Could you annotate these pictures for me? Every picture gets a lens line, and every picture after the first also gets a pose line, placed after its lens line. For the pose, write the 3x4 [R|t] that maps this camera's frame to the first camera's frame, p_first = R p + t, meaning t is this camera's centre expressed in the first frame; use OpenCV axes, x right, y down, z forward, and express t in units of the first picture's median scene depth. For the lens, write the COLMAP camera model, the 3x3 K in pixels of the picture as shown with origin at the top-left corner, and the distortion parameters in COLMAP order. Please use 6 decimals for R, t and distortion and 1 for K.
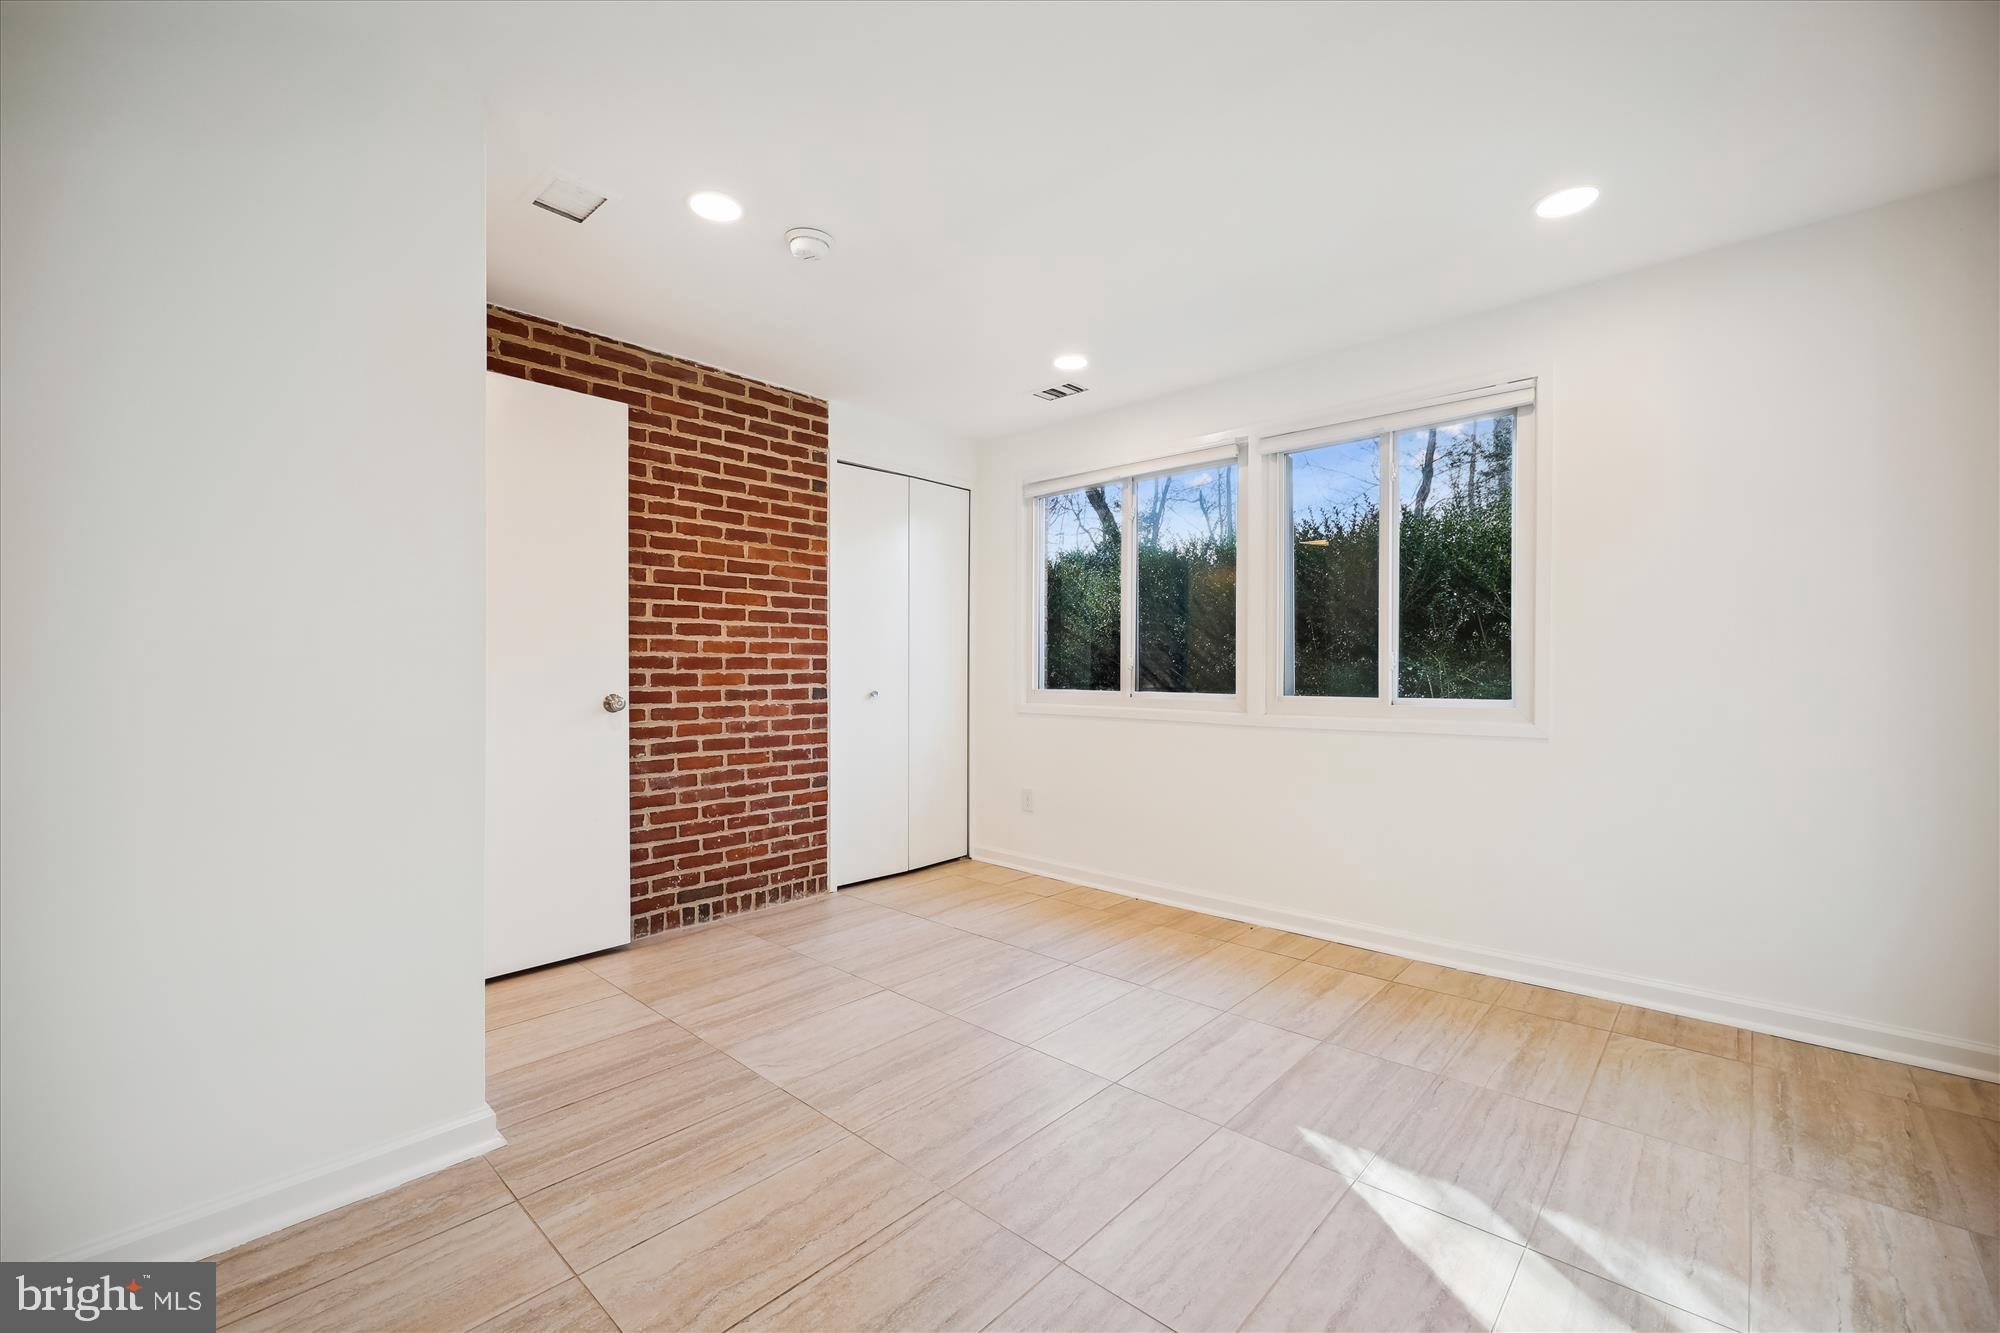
lens RADIAL K [[811.8, 0, 993.0], [0, 811.8, 668.8], [0, 0, 1]] dist [-0.000745, -0.001415]
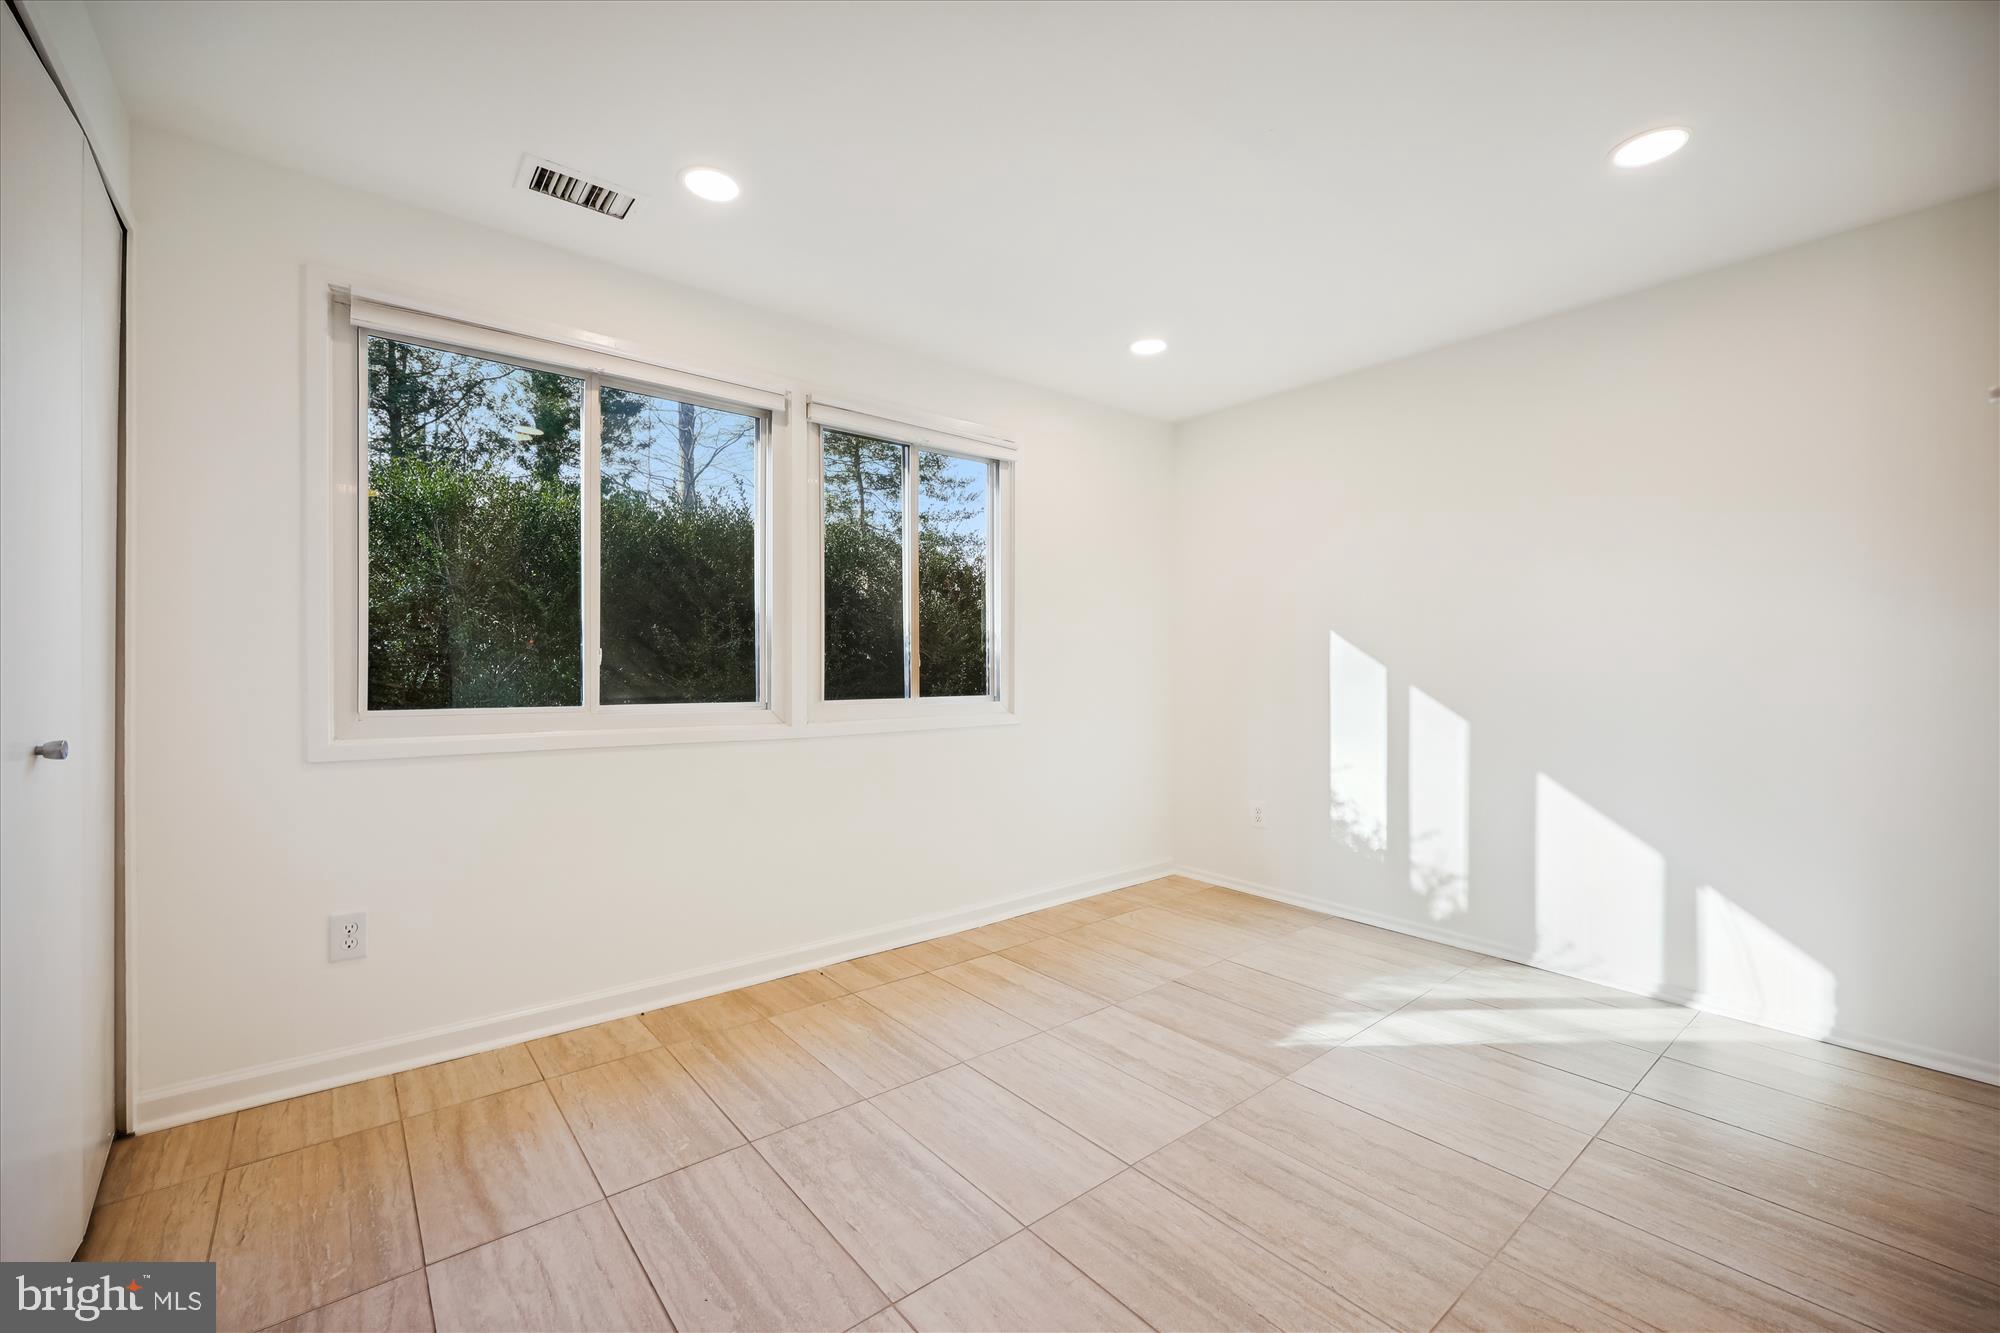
lens RADIAL K [[811.8, 0, 982.3], [0, 811.8, 672.7], [0, 0, 1]] dist [-0.000745, -0.001415]
pose [[0.144494, 0.000841, 0.989505, -0.606830], [0.002971, 0.999995, -0.001284, 0.004421], [-0.989501, 0.003125, 0.144491, 0.854326]]
